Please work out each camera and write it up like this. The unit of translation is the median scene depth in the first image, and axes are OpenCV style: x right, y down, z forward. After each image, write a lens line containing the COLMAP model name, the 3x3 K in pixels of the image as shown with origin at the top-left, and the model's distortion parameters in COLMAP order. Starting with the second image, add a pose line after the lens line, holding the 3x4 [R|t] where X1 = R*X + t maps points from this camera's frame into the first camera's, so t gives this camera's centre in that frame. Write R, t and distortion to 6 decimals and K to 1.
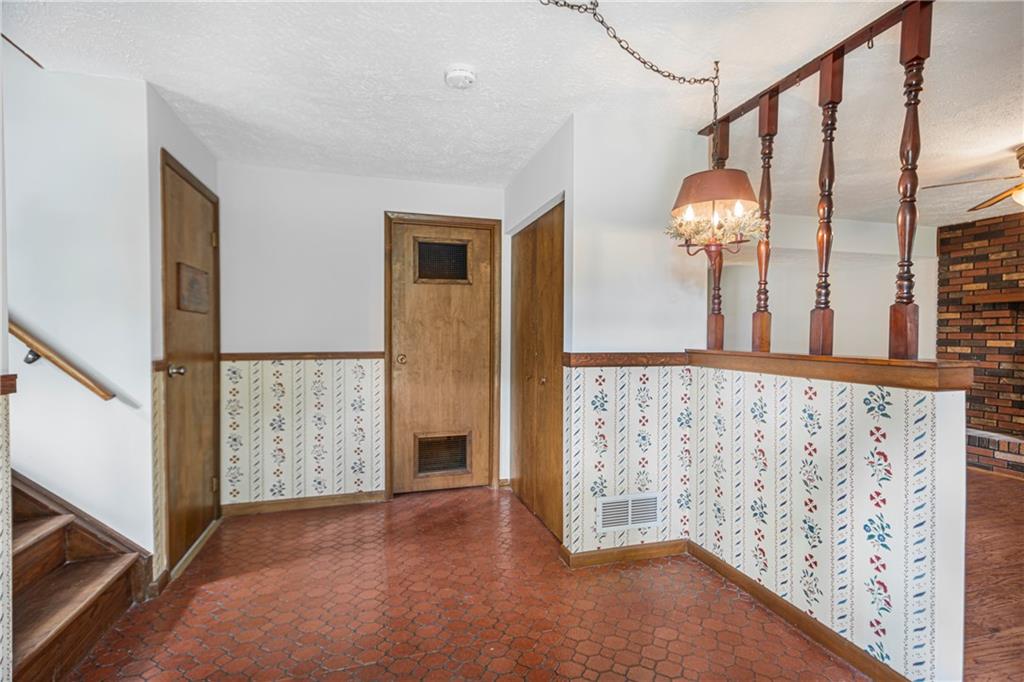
lens RADIAL K [[479.7, 0, 503.4], [0, 479.7, 347.1], [0, 0, 1]] dist [0.003540, -0.000136]
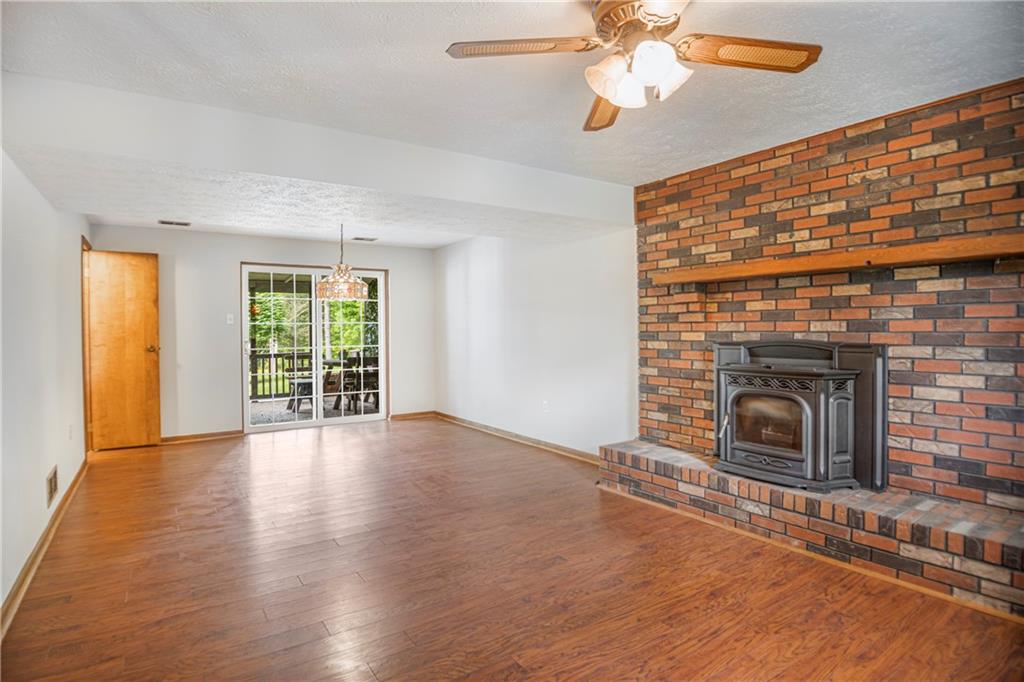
lens RADIAL K [[544.5, 0, 507.6], [0, 544.5, 332.2], [0, 0, 1]] dist [-0.022957, -0.009467]
pose [[0.952271, -0.008993, 0.305122, 0.477815], [0.017223, 0.999557, -0.024292, 0.002124], [-0.304769, 0.028387, 0.952003, 0.257905]]
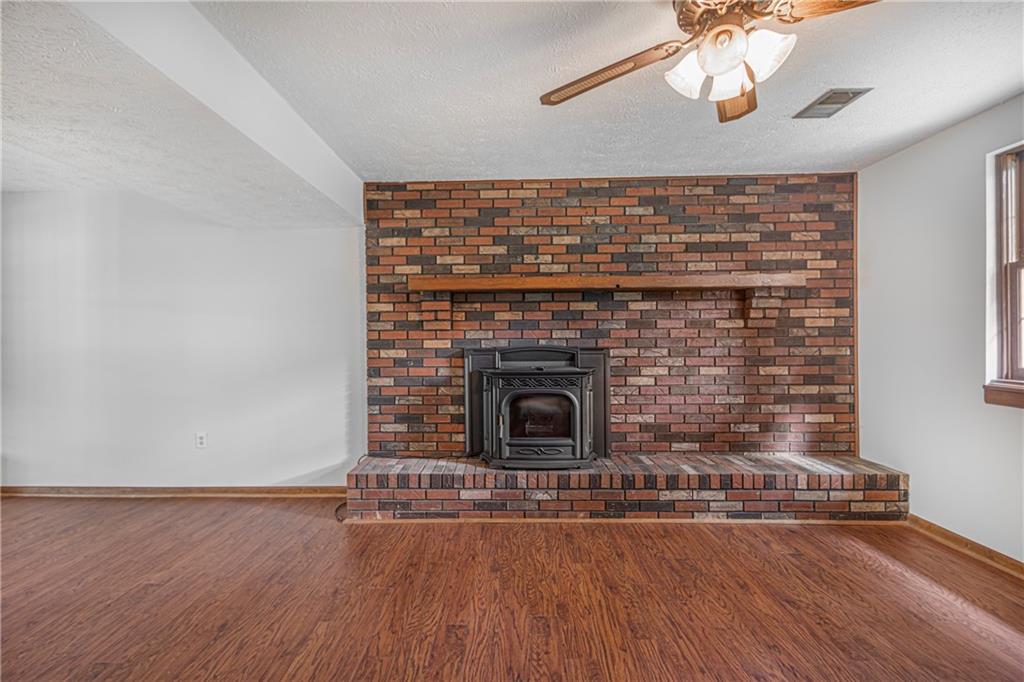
lens RADIAL K [[458.2, 0, 496.8], [0, 458.2, 339.6], [0, 0, 1]] dist [0.005109, -0.000215]
pose [[0.308355, -0.007944, 0.951238, 0.345372], [0.038125, 0.999265, -0.004014, -0.007588], [-0.950507, 0.037503, 0.308431, 0.666153]]
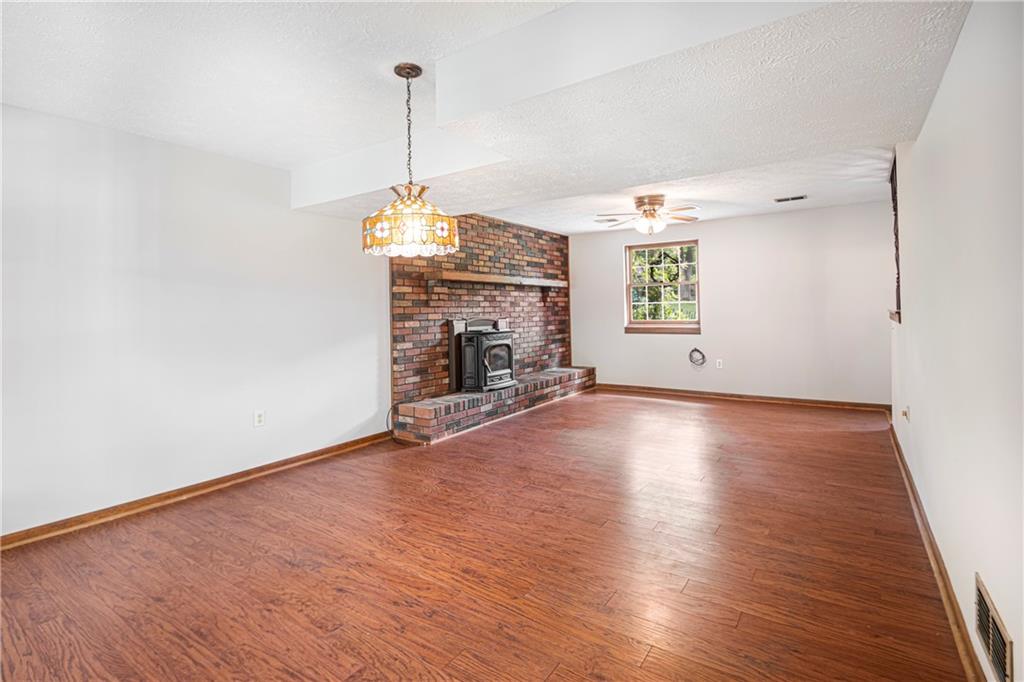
lens RADIAL K [[480.6, 0, 503.3], [0, 480.6, 304.3], [0, 0, 1]] dist [-0.016015, -0.000949]
pose [[-0.621875, 0.022799, 0.782785, 0.059761], [0.043531, 0.999037, 0.005486, -0.034186], [-0.781906, 0.037487, -0.622268, 1.544889]]
